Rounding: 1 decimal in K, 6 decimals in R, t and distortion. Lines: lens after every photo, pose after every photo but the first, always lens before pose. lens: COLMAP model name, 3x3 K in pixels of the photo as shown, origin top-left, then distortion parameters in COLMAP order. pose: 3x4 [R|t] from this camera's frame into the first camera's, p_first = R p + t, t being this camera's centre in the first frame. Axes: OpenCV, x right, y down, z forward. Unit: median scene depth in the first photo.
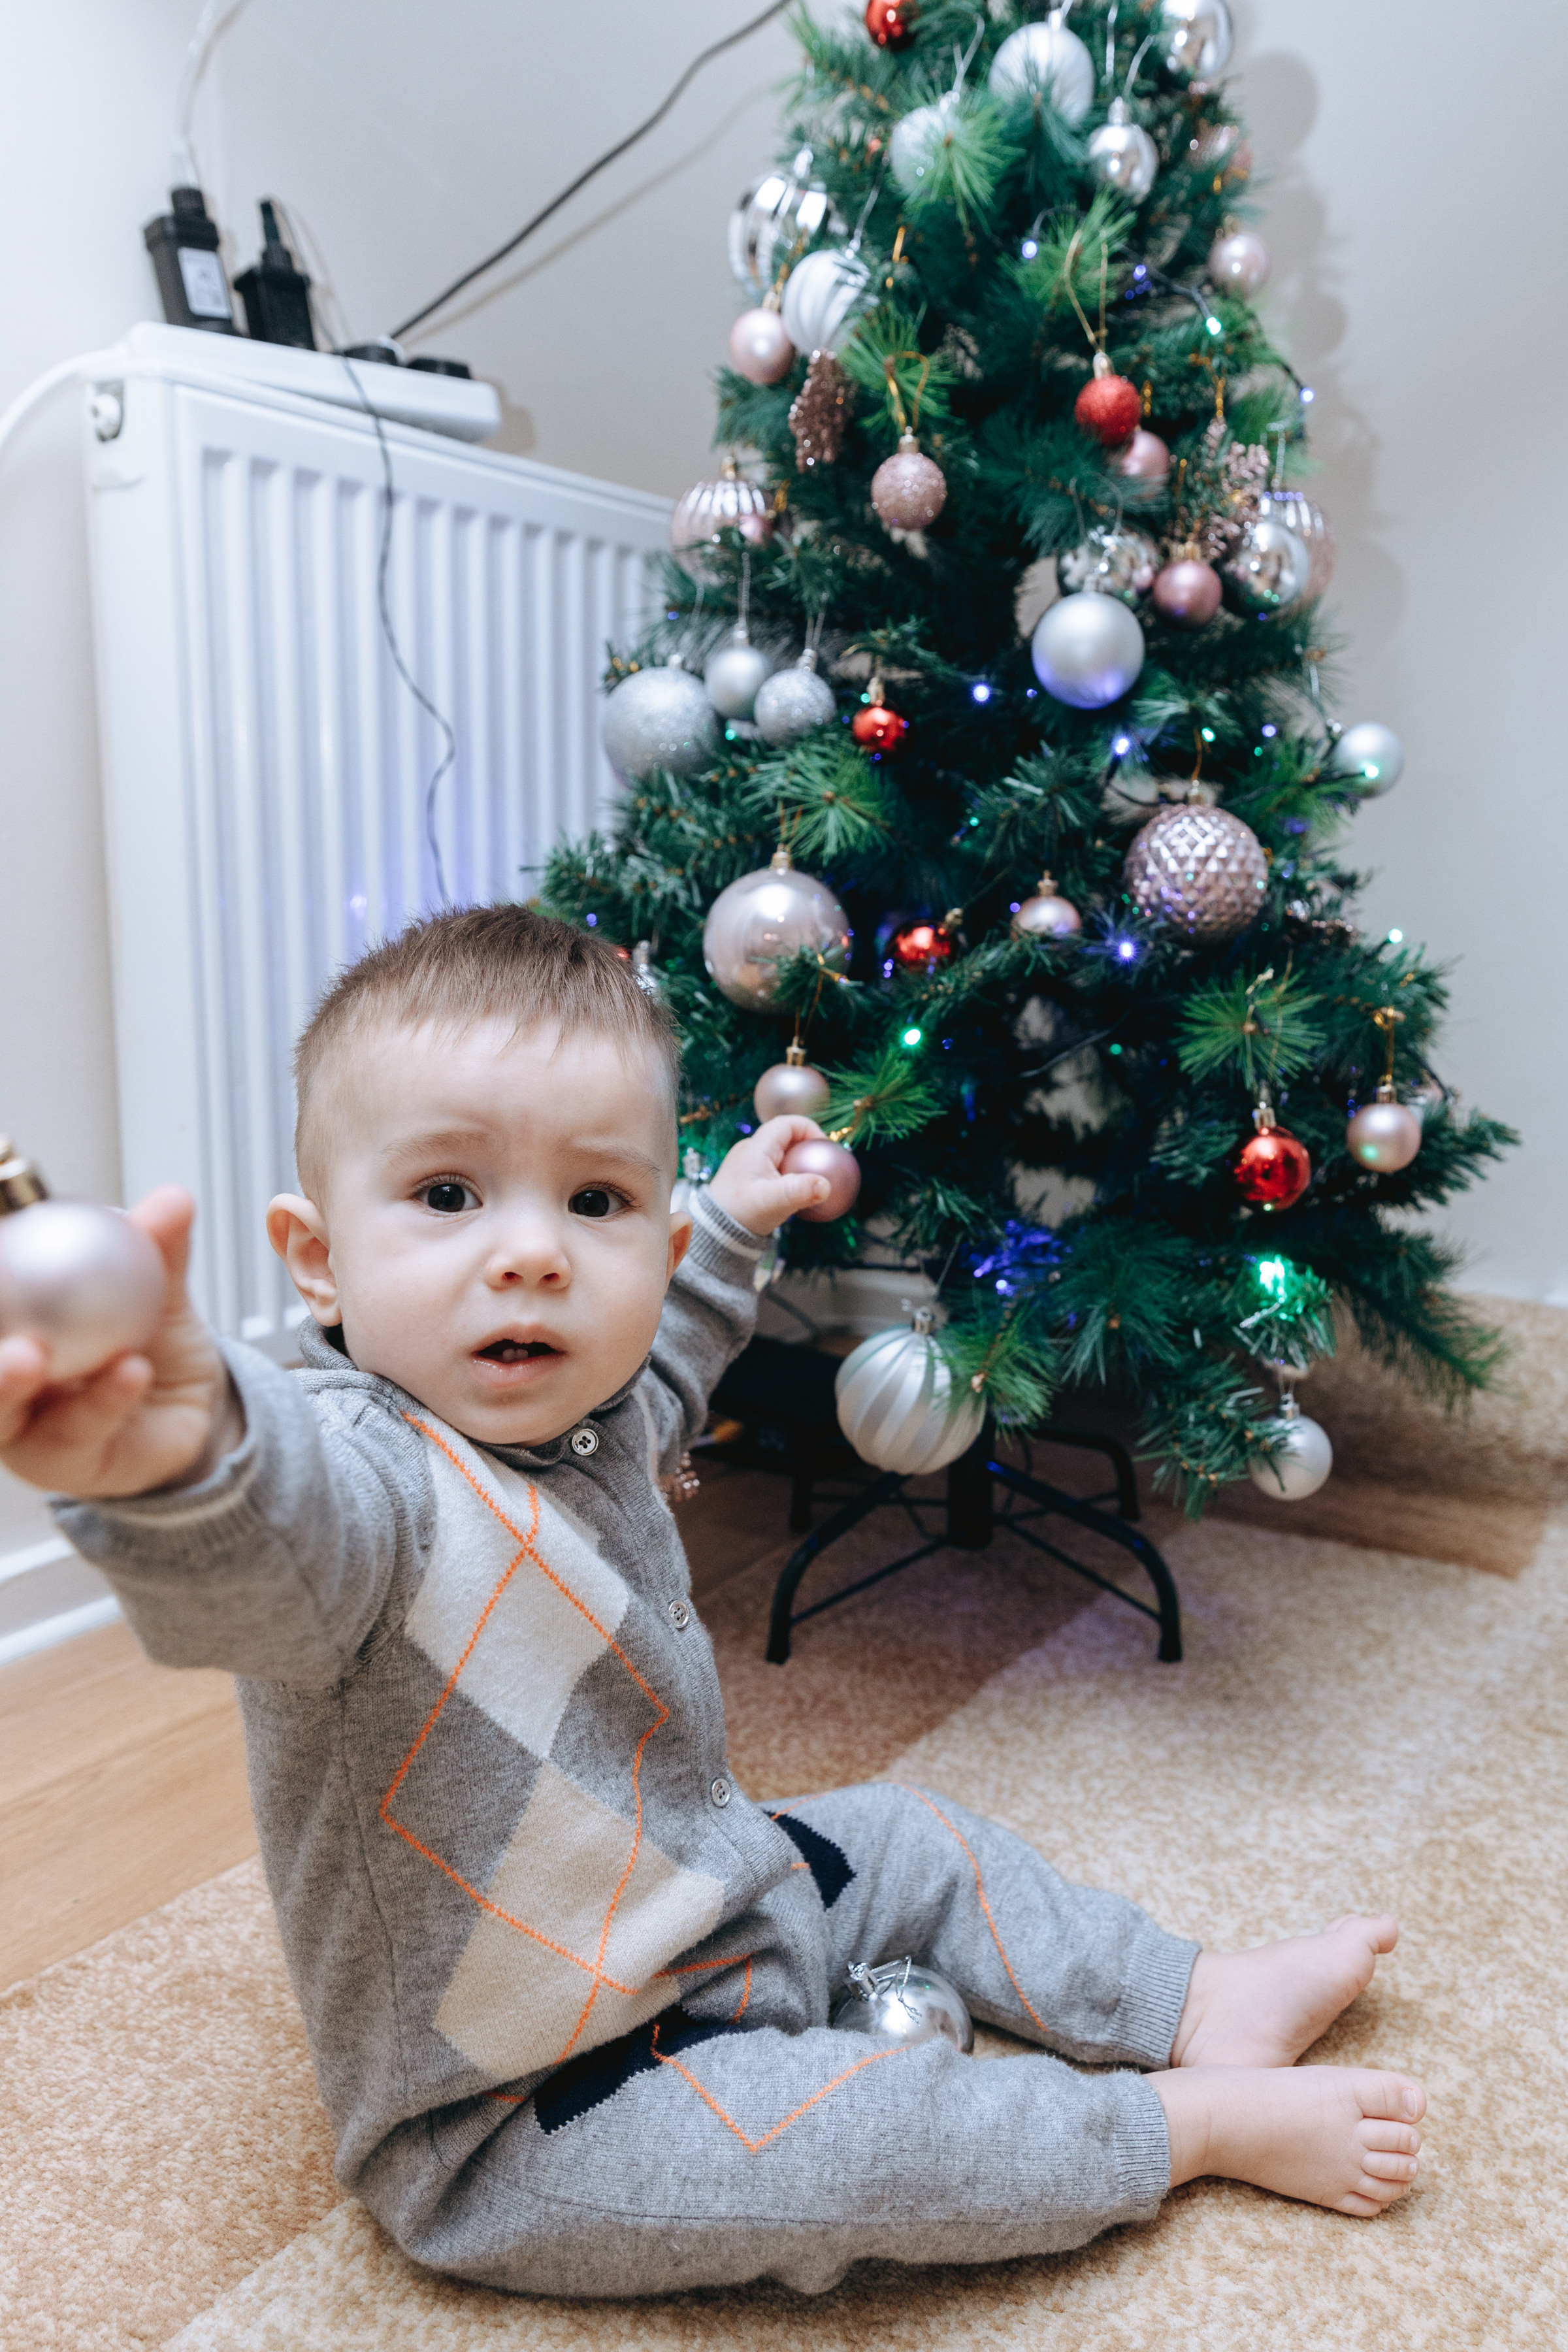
lens RADIAL K [[1774.0, 0, 910.9], [0, 1774.0, 1187.2], [0, 0, 1]] dist [0.003616, -0.004170]
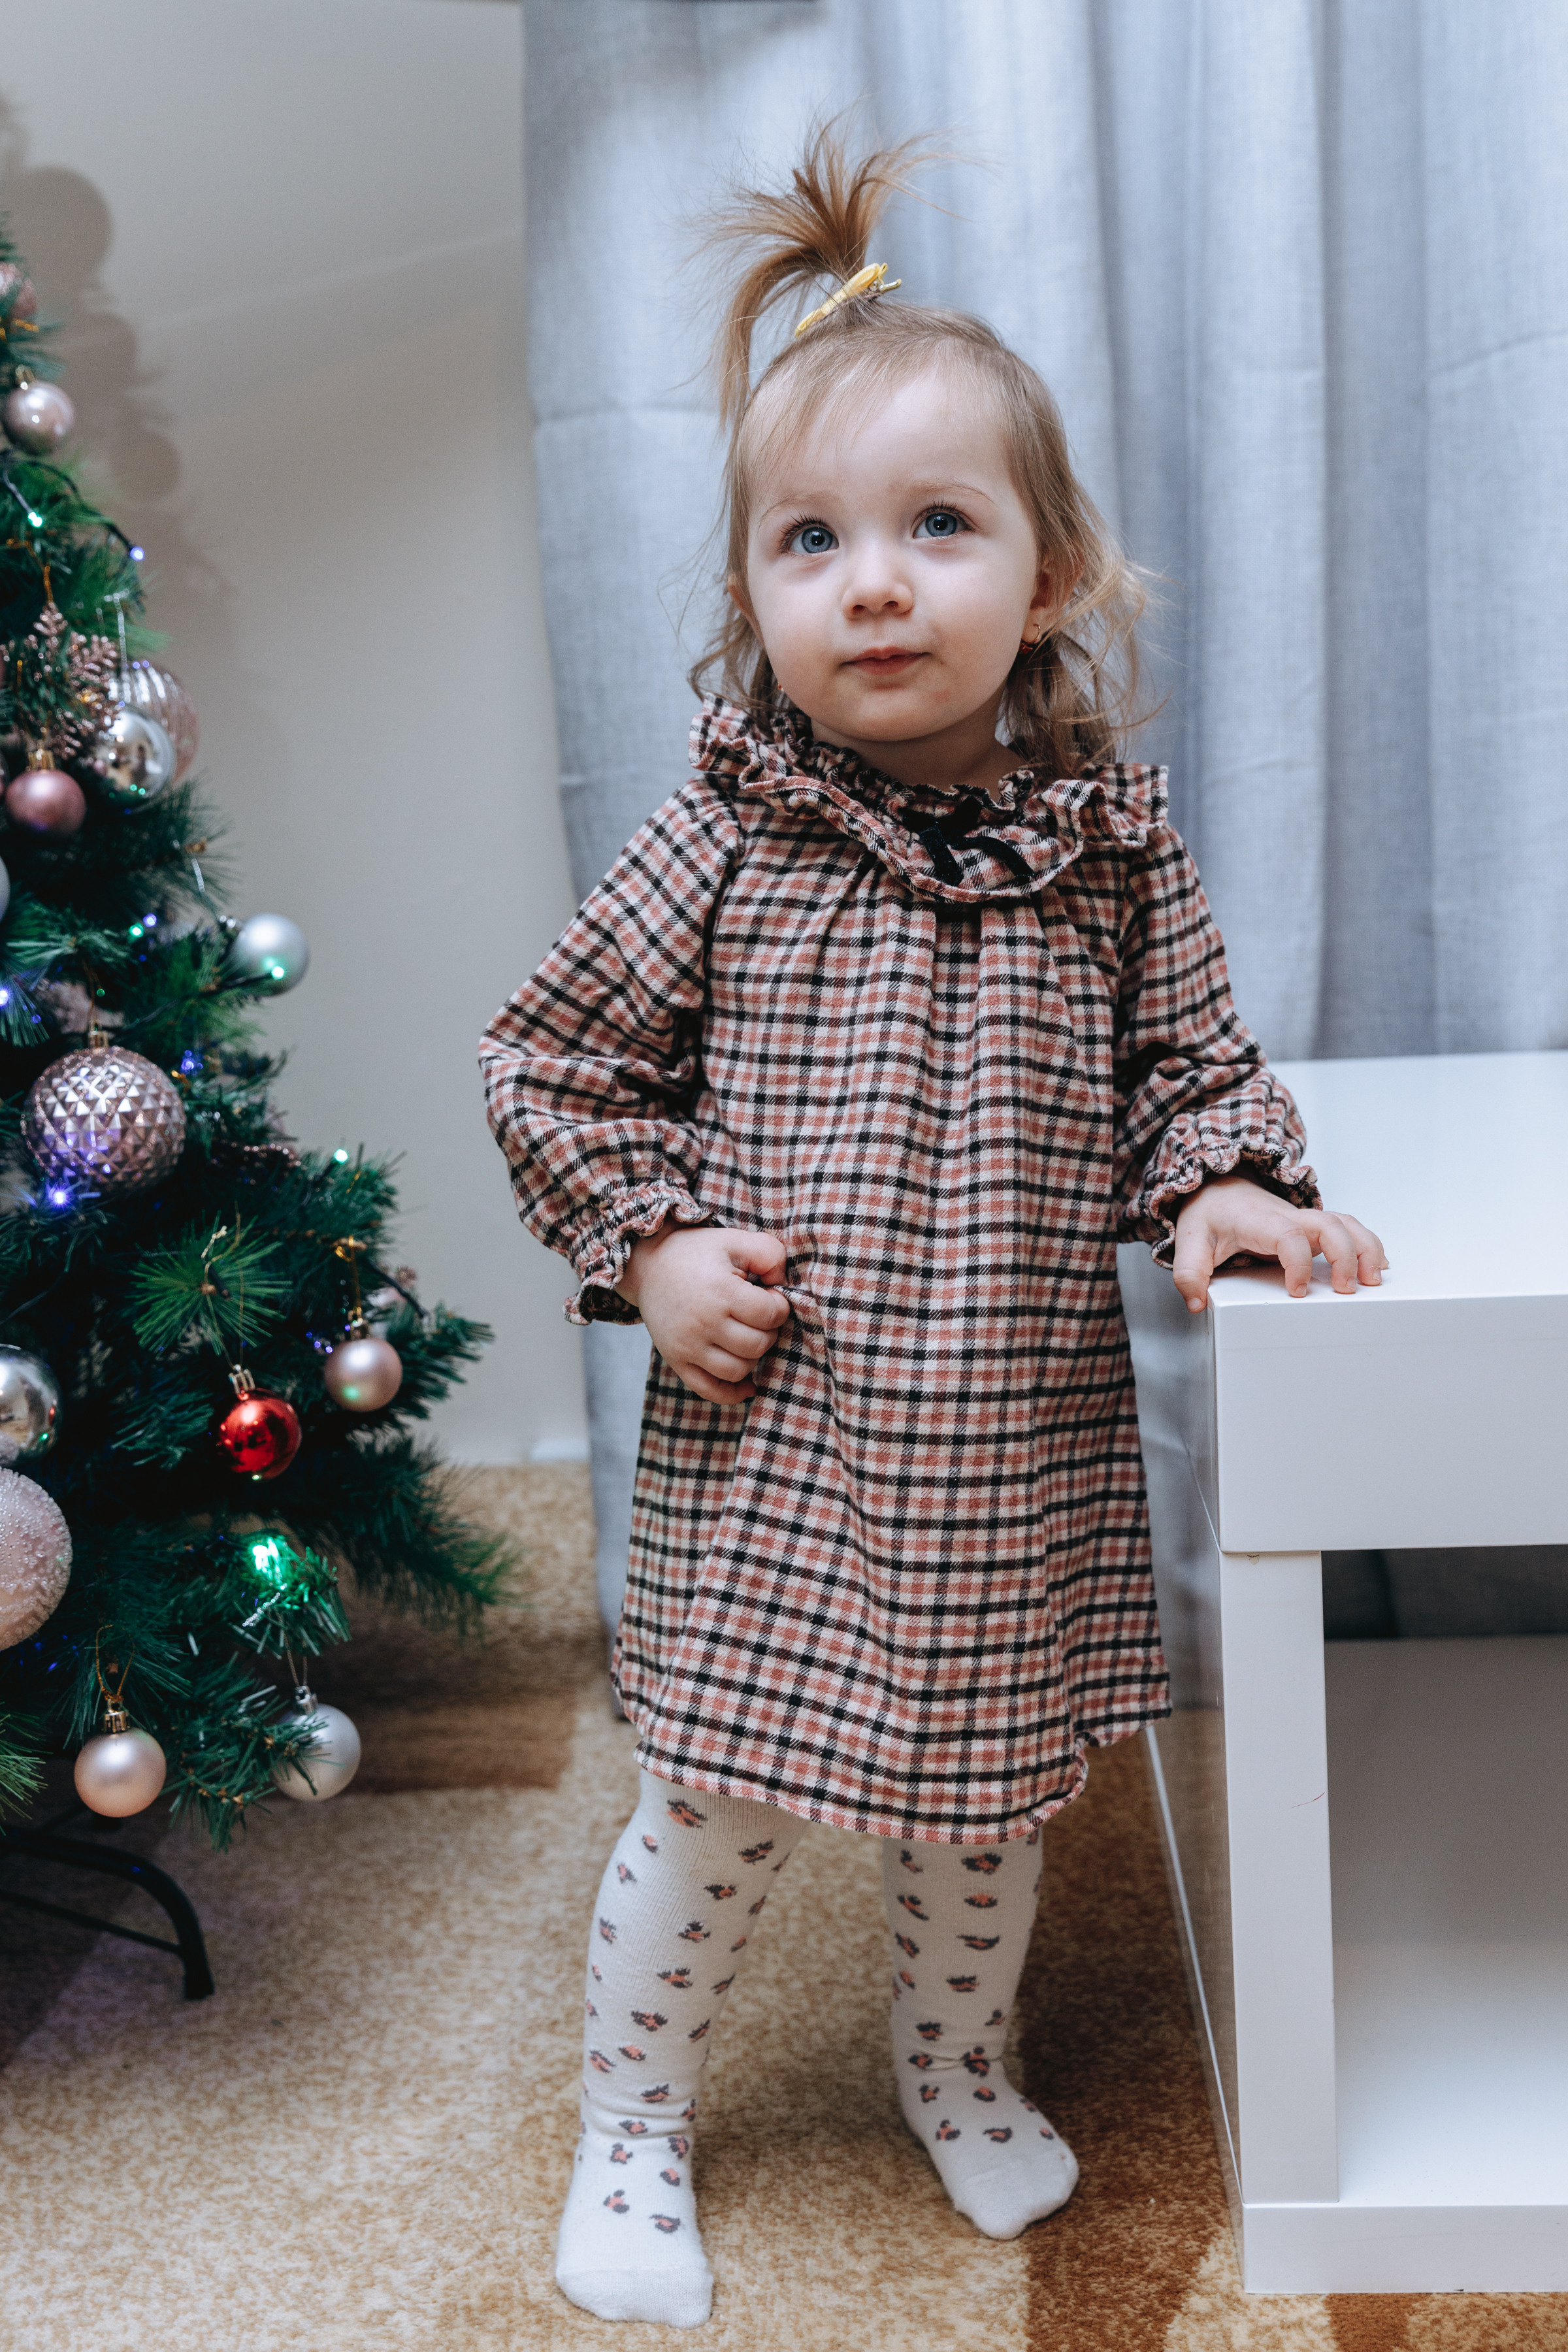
lens RADIAL K [[2361.9, 0, 776.3], [0, 2361.9, 1148.0], [0, 0, 1]] dist [0.037845, -0.091977]
pose [[0.880760, -0.140708, 0.452176, -0.076203], [0.153357, 0.988132, 0.008773, -0.116252], [-0.448044, 0.061617, 0.891885, -0.189137]]
